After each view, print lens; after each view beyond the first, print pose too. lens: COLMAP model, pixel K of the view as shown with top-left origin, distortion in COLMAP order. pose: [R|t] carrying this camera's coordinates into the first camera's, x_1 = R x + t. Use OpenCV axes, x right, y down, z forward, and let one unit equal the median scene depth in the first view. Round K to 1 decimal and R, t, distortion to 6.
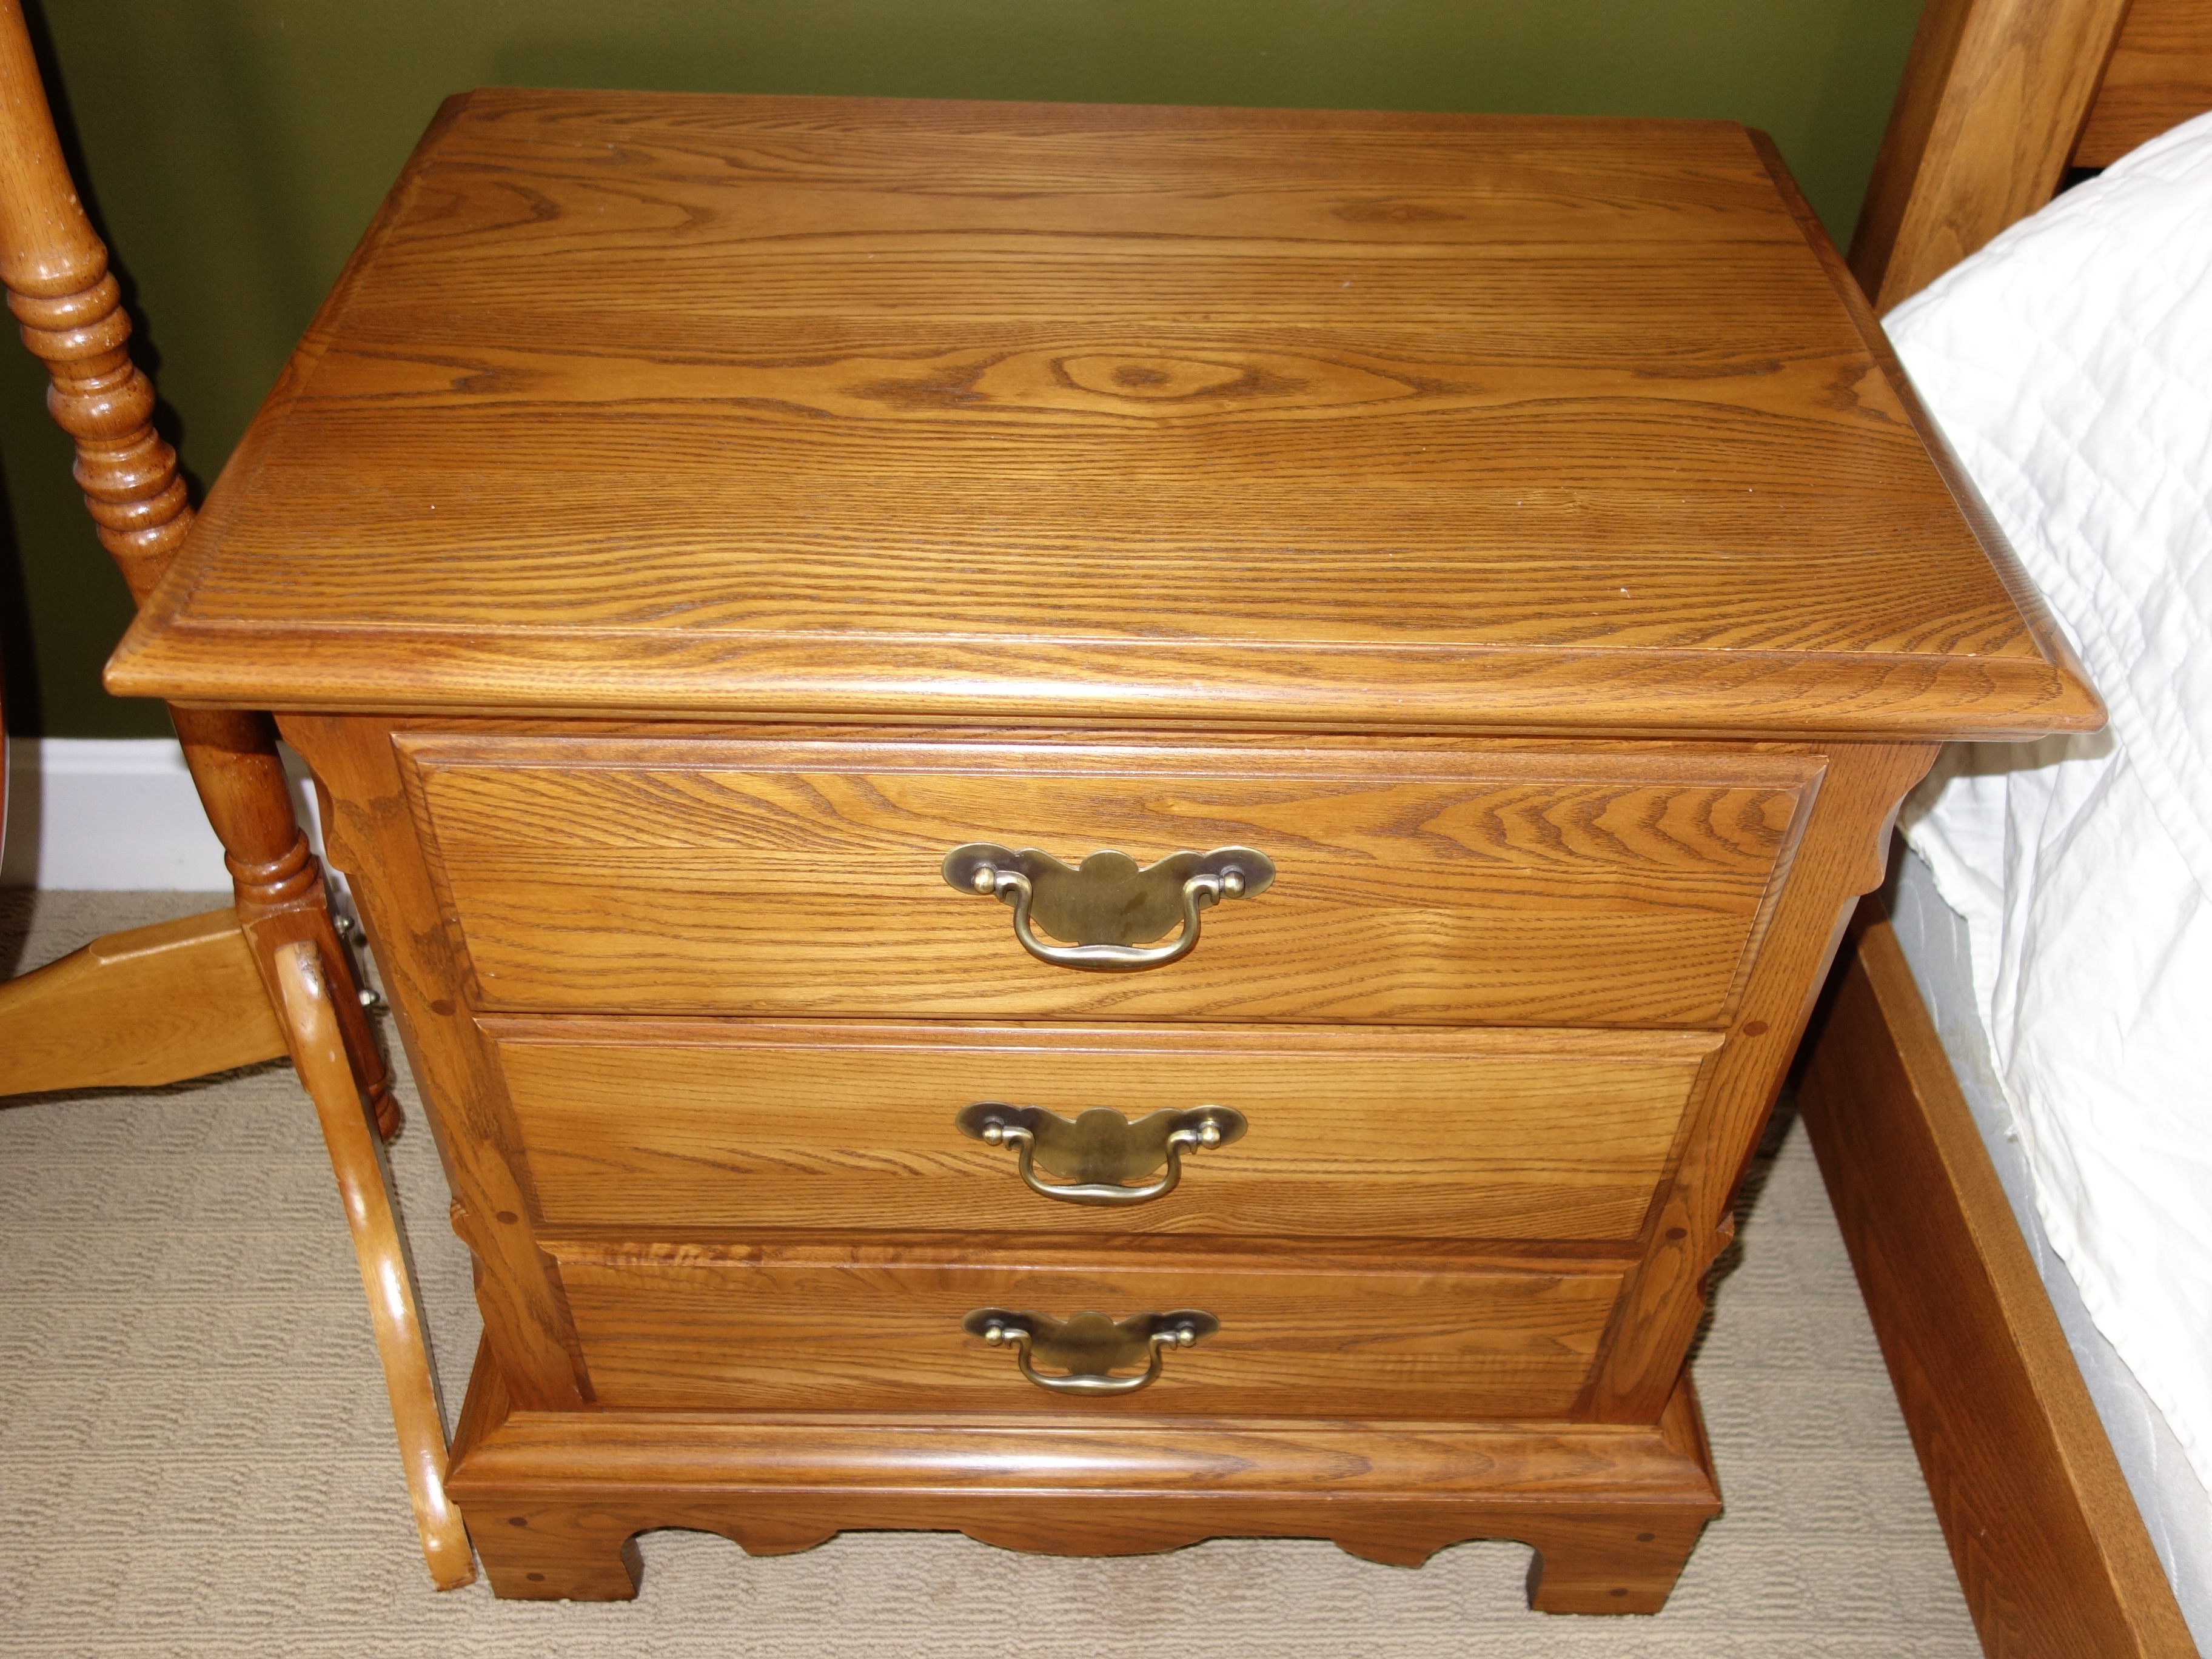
lens RADIAL K [[1966.5, 0, 1106.0], [0, 1966.5, 829.5], [0, 0, 1]] dist [0.014448, -0.003317]
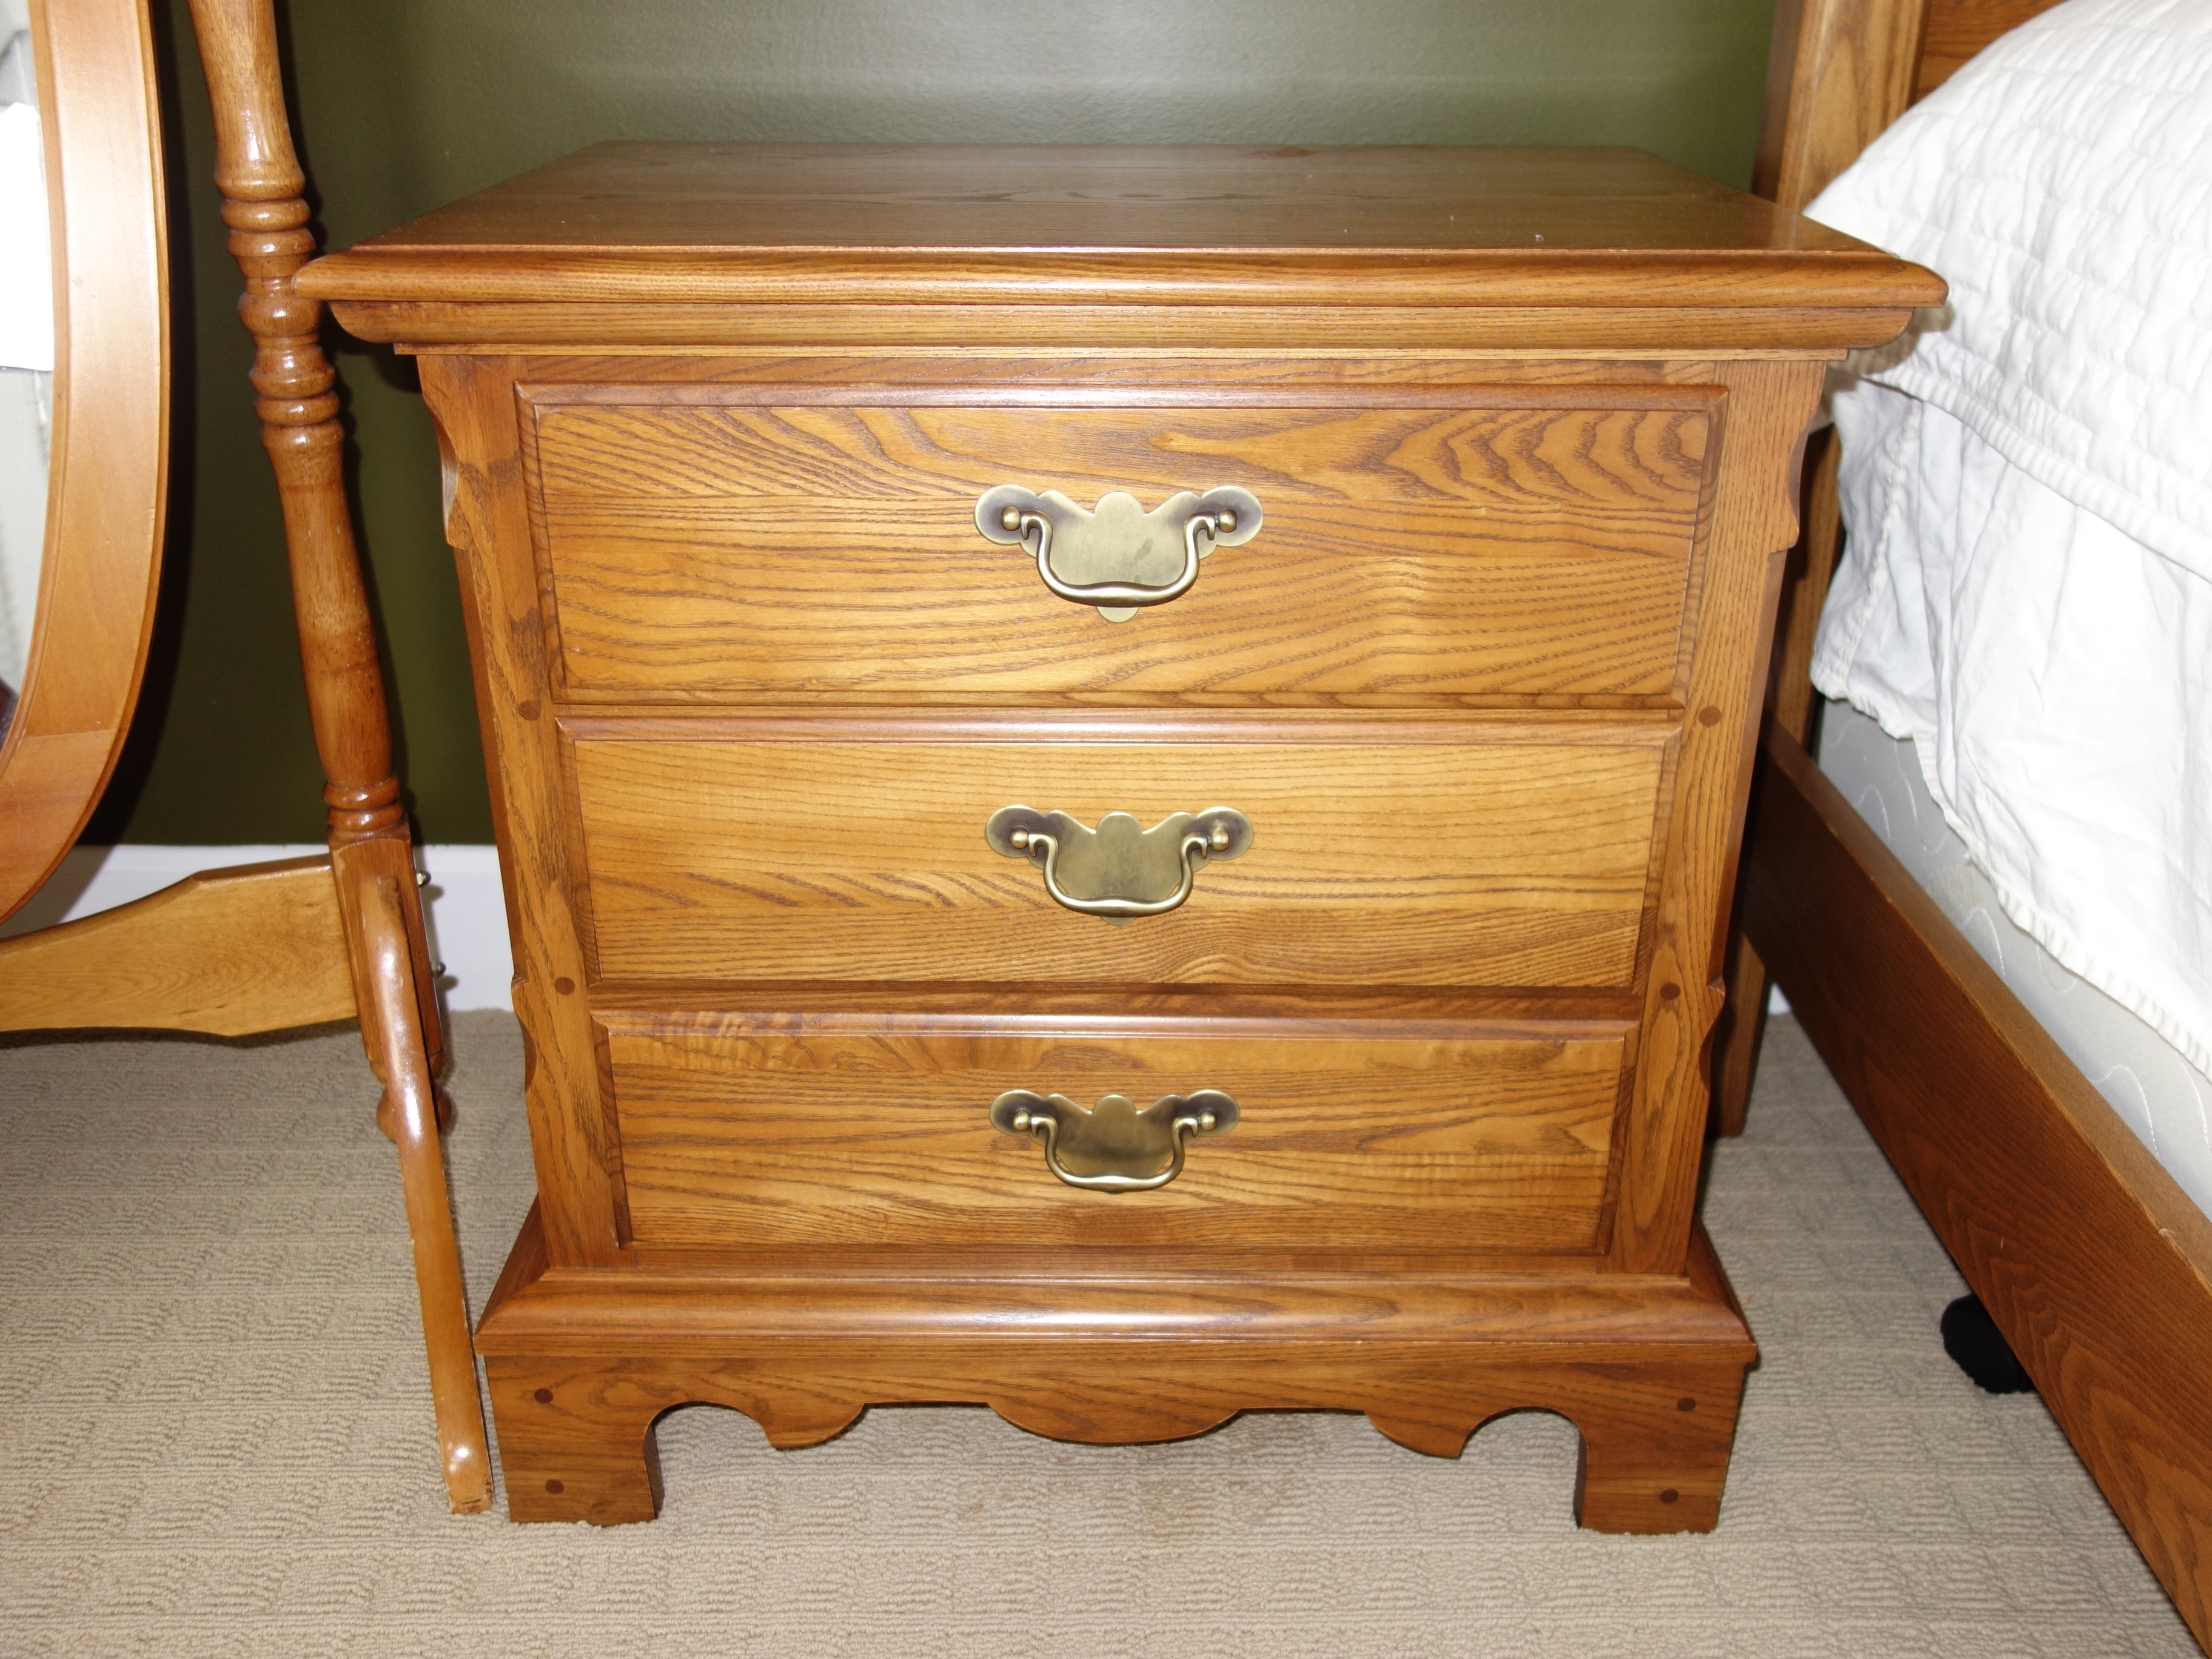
lens RADIAL K [[1966.5, 0, 1106.0], [0, 1966.5, 829.5], [0, 0, 1]] dist [0.014448, -0.003317]
pose [[0.999696, -0.018426, -0.016391, 0.007887], [0.012284, 0.948385, -0.316882, 0.472121], [0.021384, 0.316584, 0.948323, -0.030946]]
